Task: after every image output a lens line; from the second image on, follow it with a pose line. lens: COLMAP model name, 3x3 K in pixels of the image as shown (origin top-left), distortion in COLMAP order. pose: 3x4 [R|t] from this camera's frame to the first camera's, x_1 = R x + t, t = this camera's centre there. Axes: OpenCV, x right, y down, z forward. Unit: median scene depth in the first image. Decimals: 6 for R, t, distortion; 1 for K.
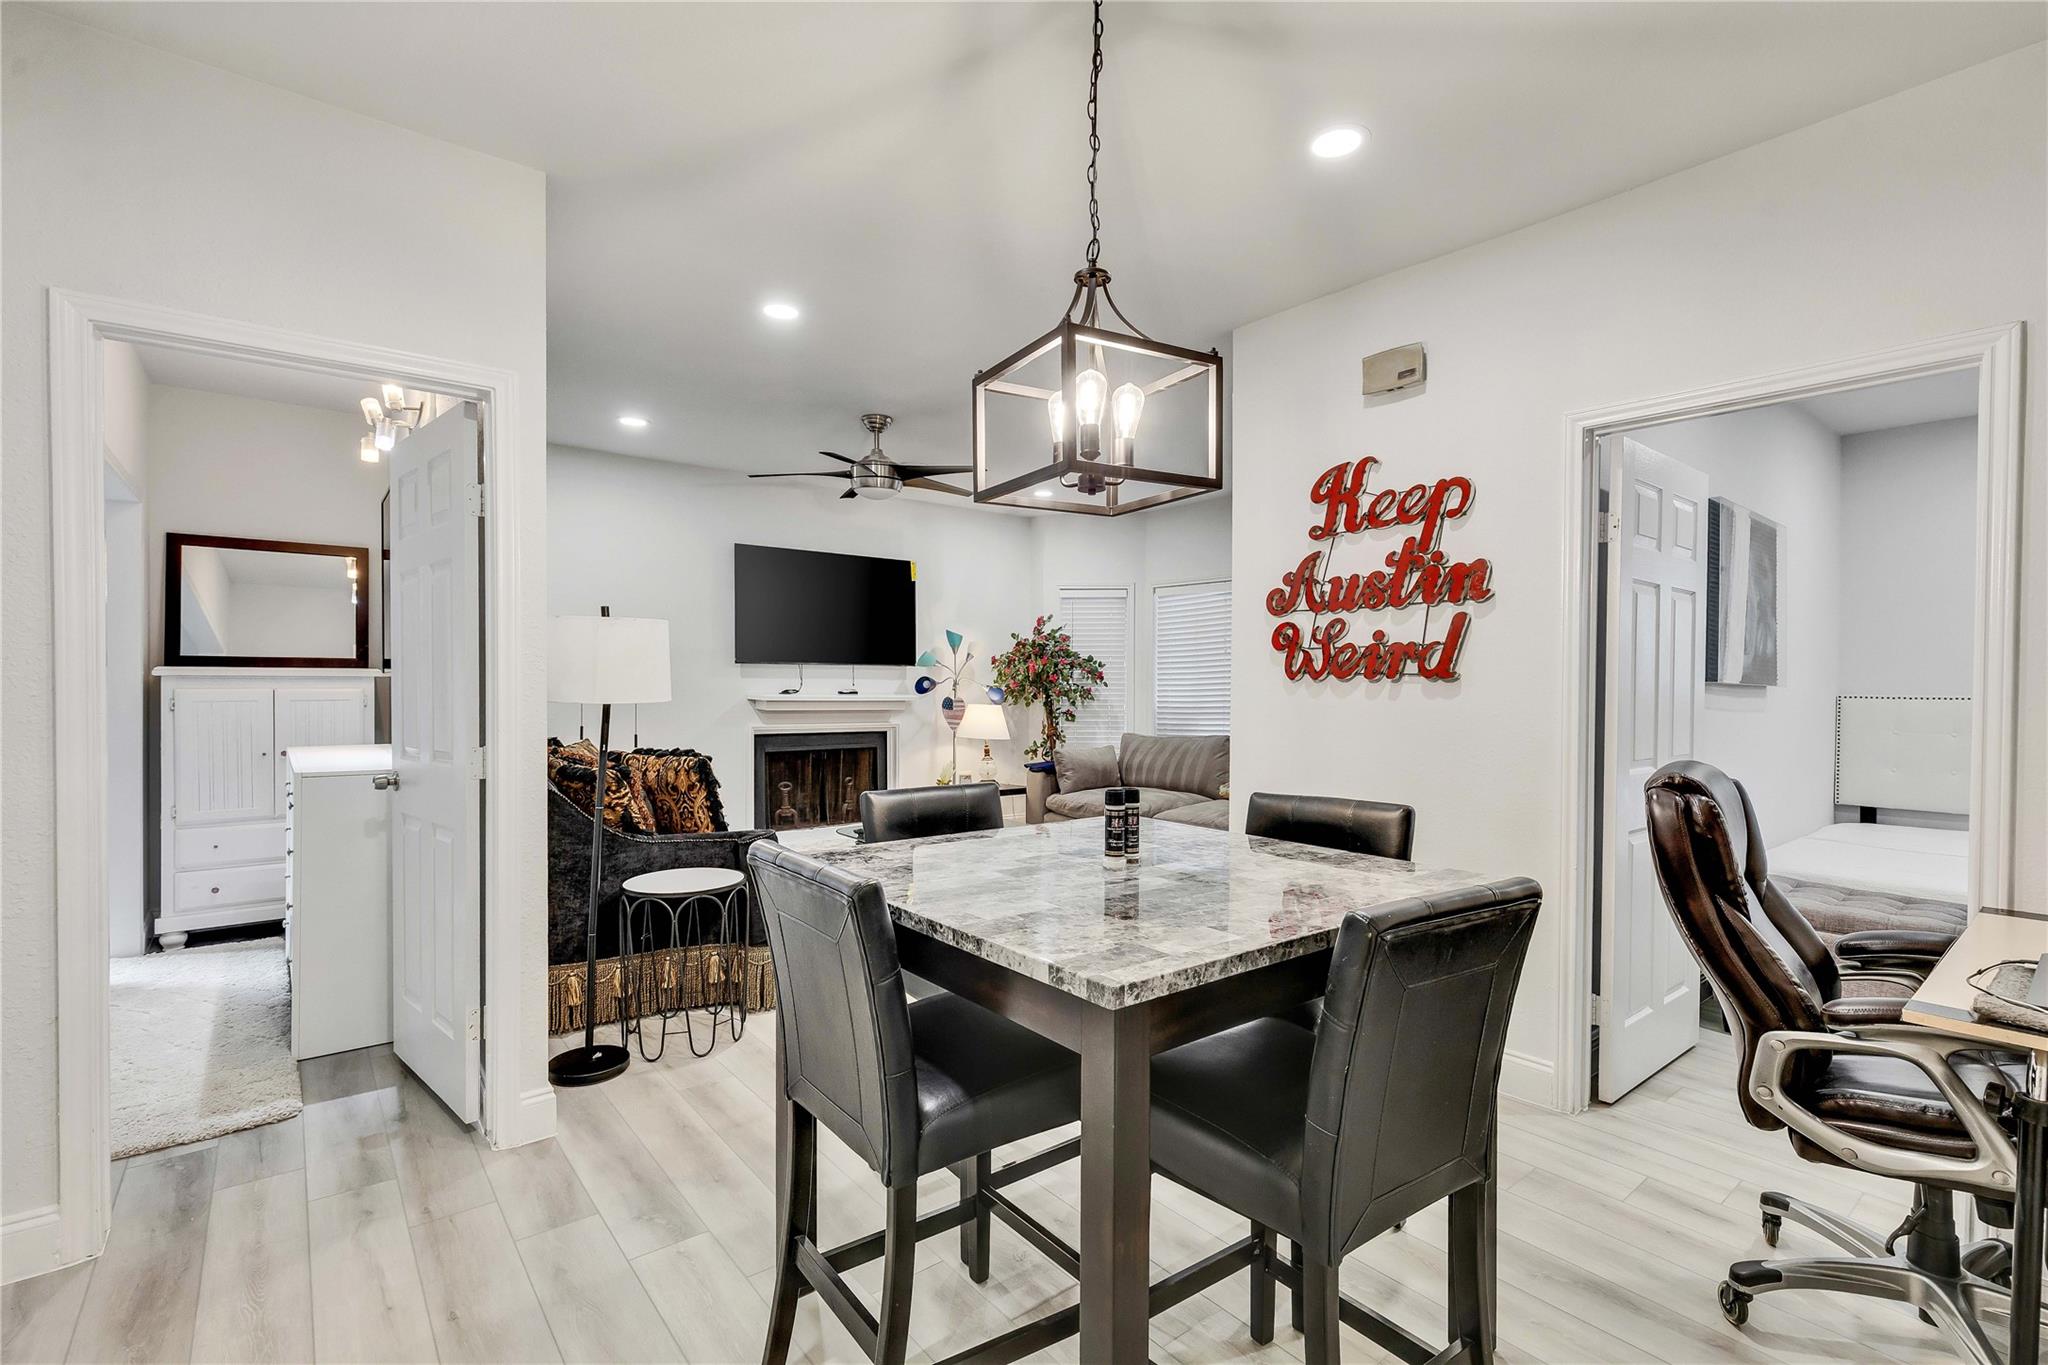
lens RADIAL K [[928.5, 0, 1023.3], [0, 928.5, 692.2], [0, 0, 1]] dist [0.009595, -0.001804]
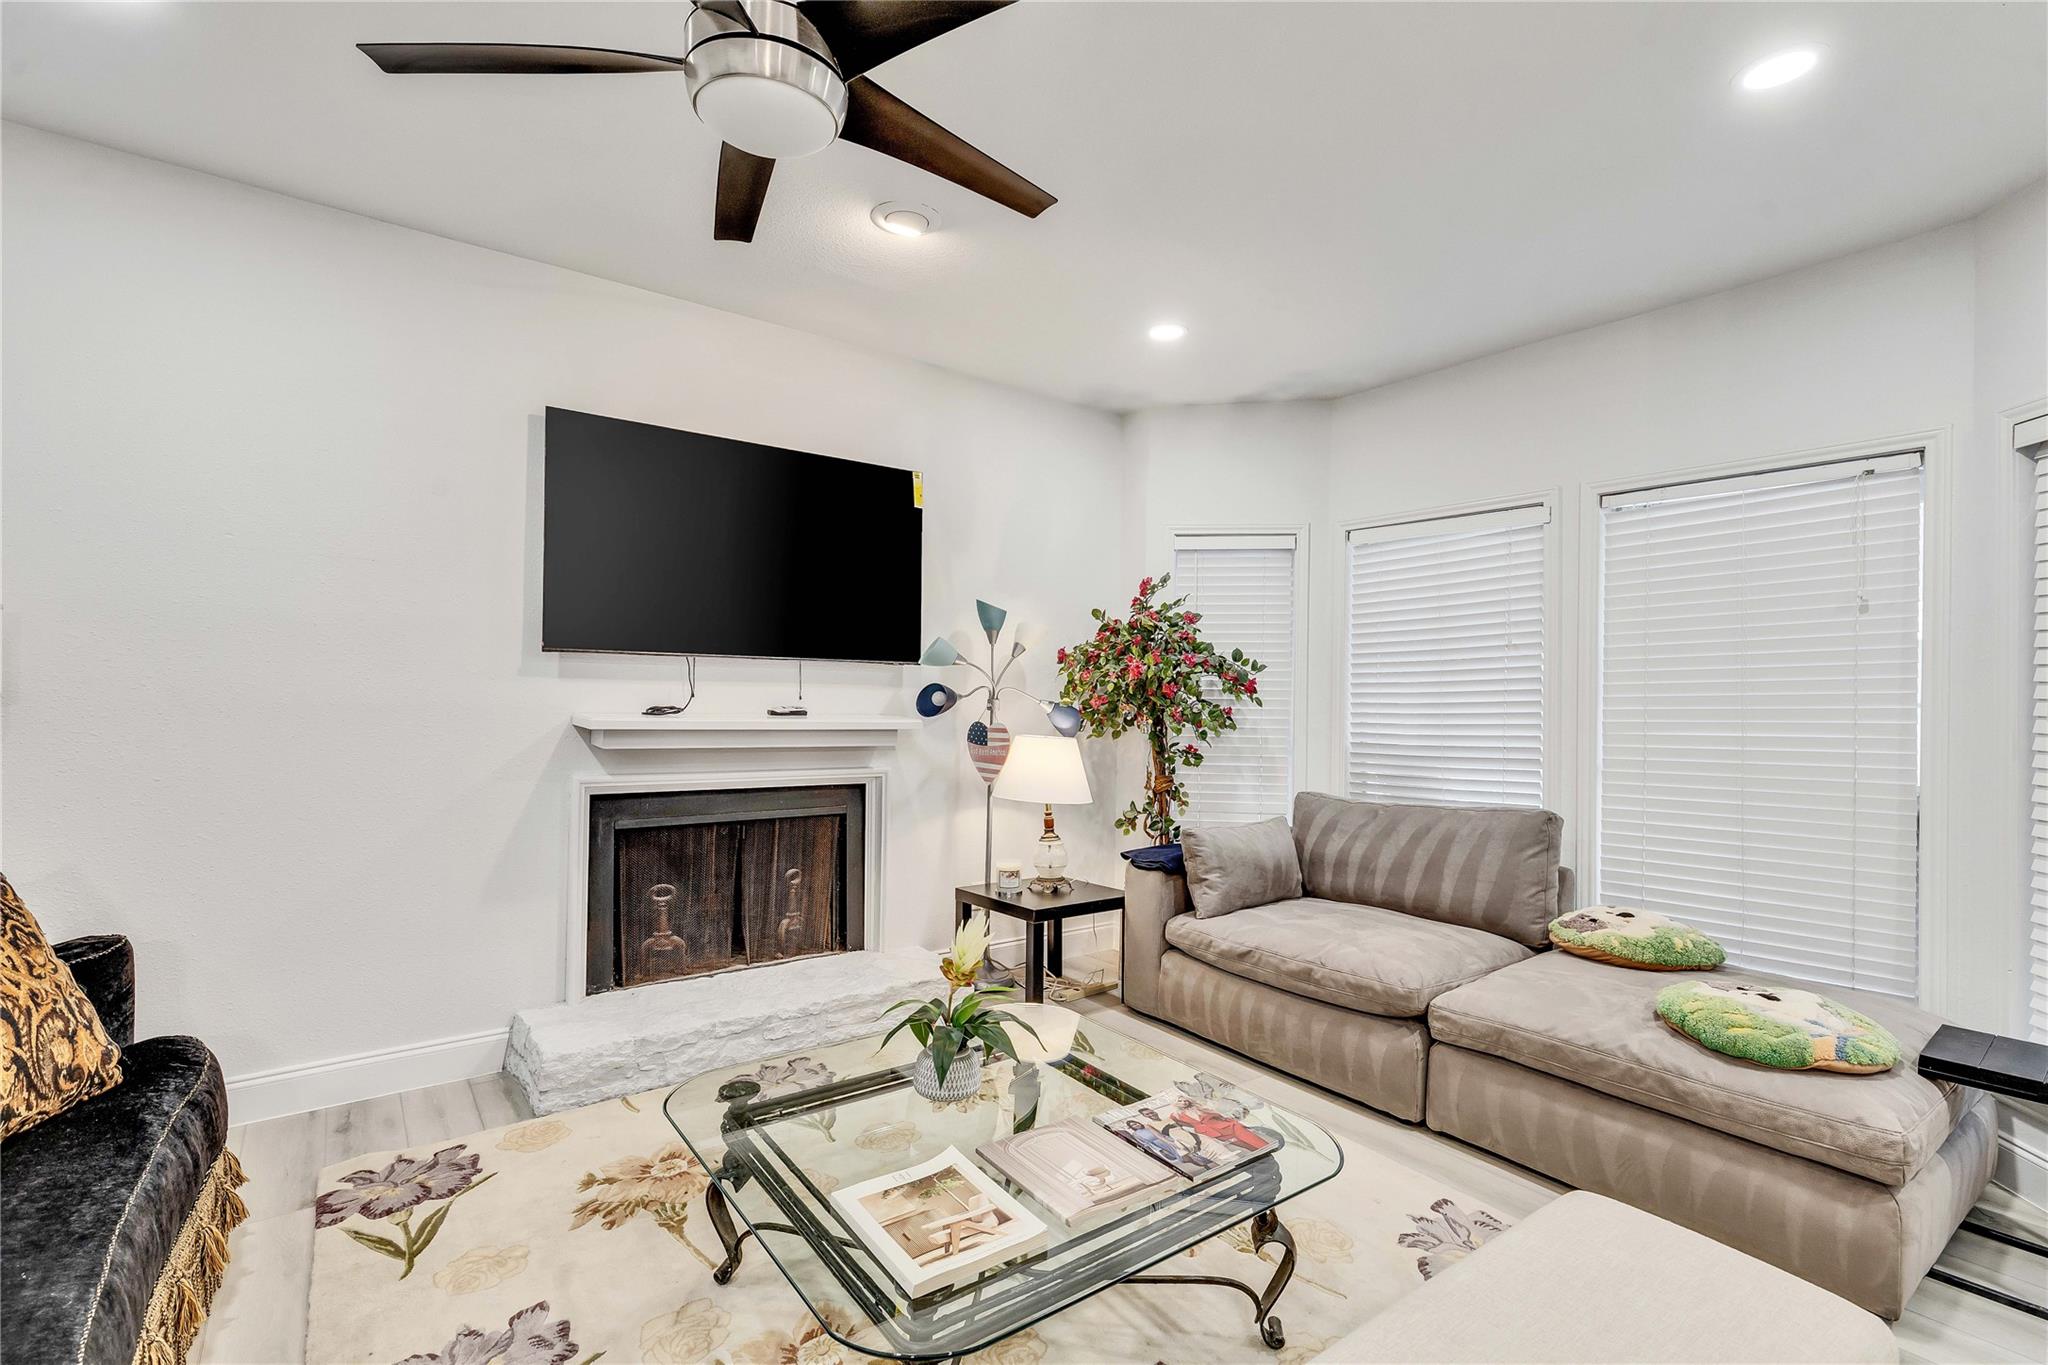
lens RADIAL K [[928.5, 0, 1028.9], [0, 928.5, 683.1], [0, 0, 1]] dist [0.009595, -0.001804]
pose [[0.999643, 0.011532, -0.024110, -0.038356], [-0.012055, 0.999693, -0.021664, -0.006050], [0.023852, 0.021947, 0.999475, 0.451403]]
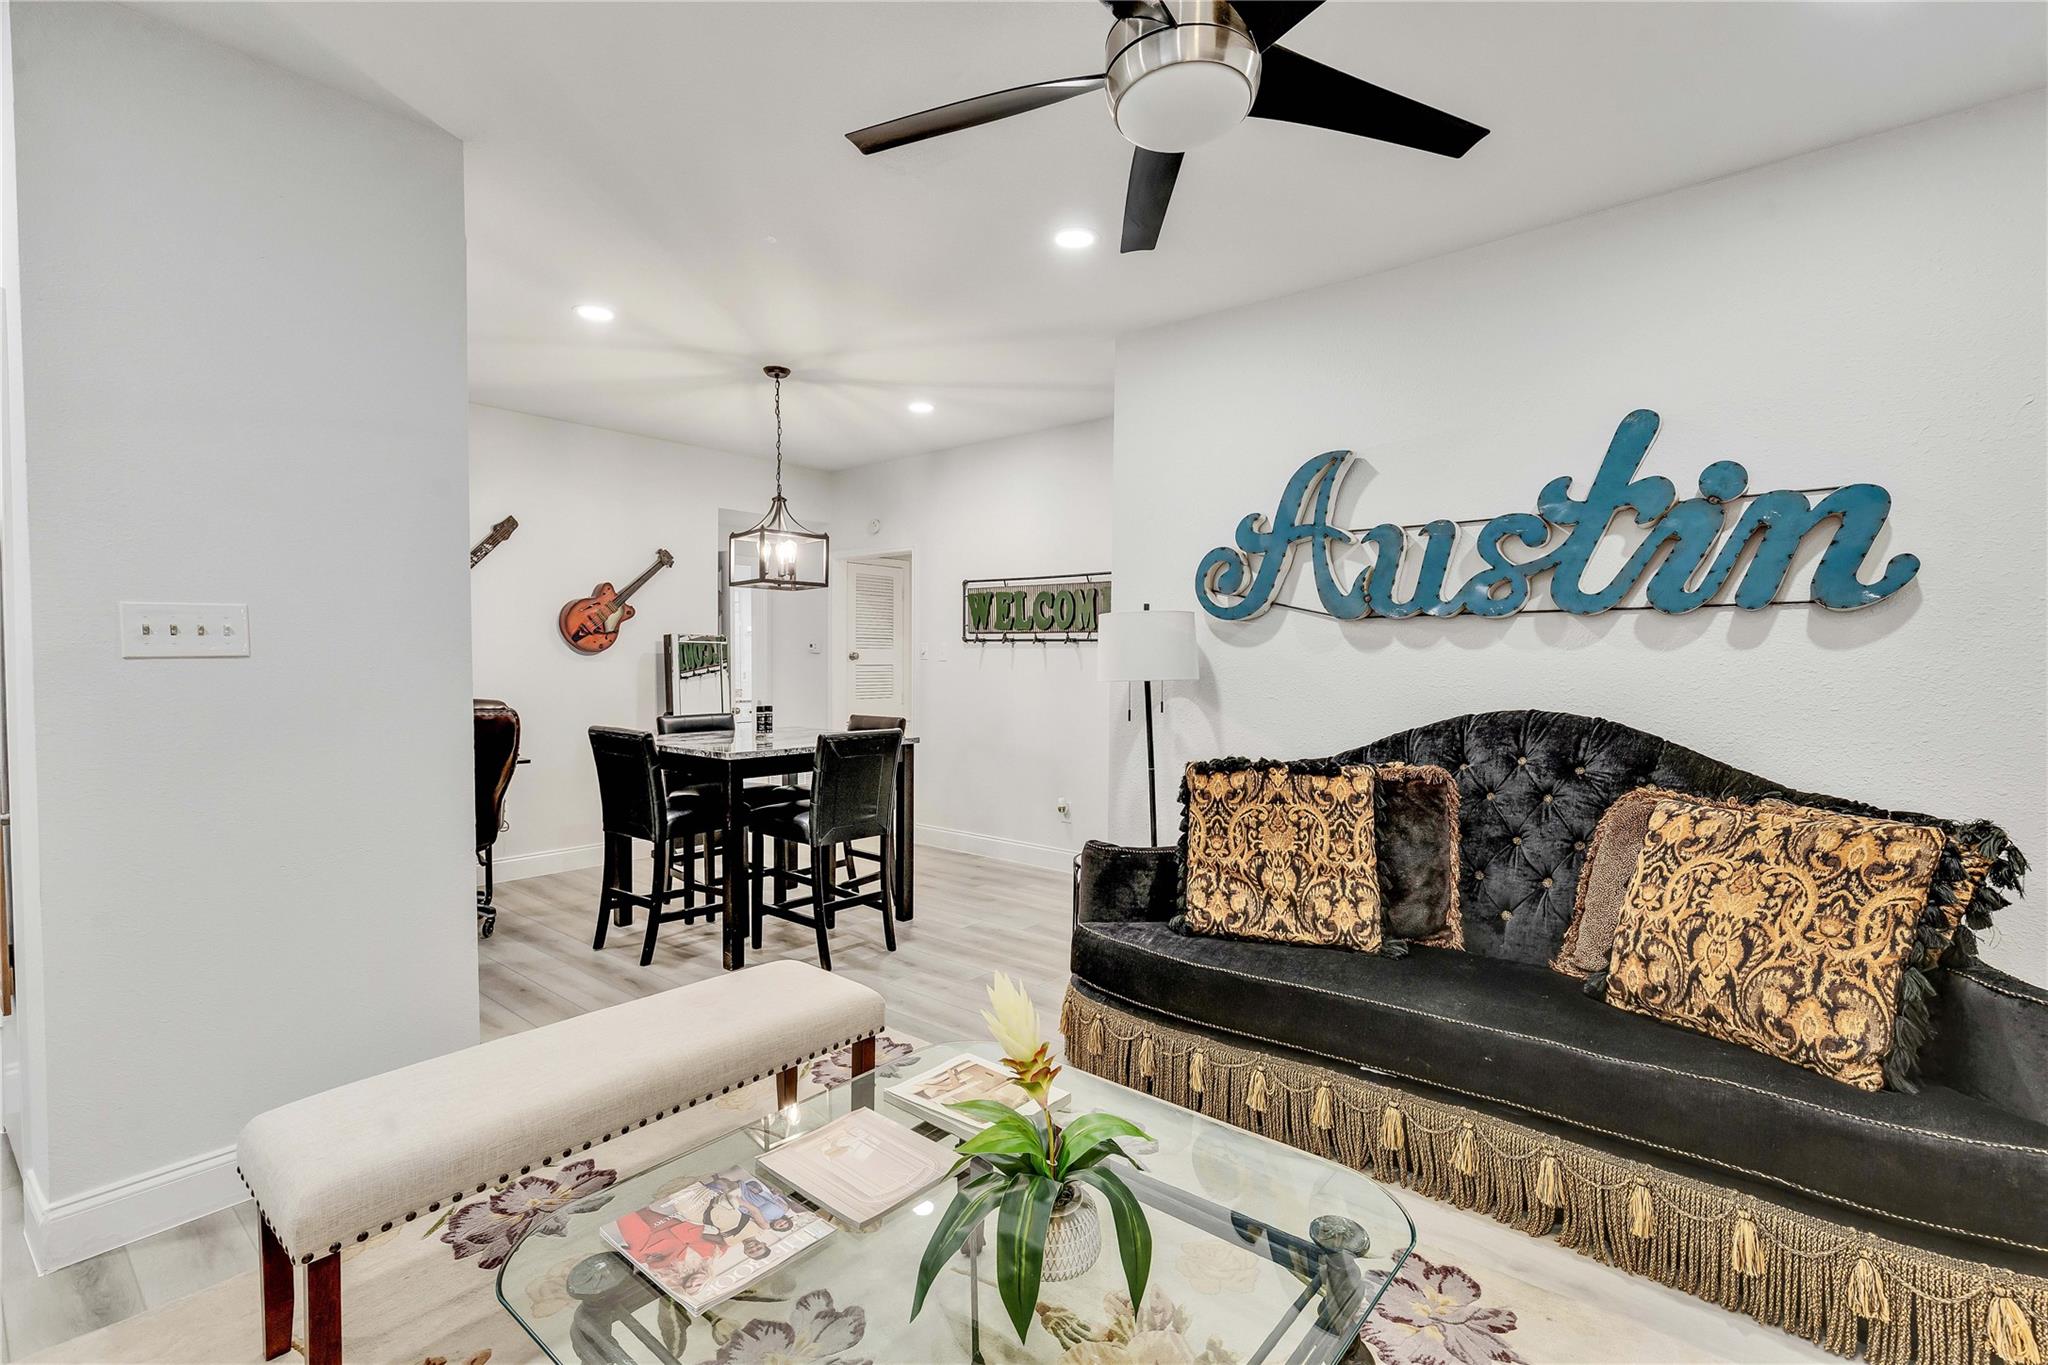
lens RADIAL K [[928.5, 0, 1026.5], [0, 928.5, 682.7], [0, 0, 1]] dist [0.009595, -0.001804]
pose [[-0.980239, -0.003815, -0.197780, -0.025678], [-0.010877, 0.999341, 0.034633, -0.012677], [0.197518, 0.036099, -0.979634, 0.895058]]
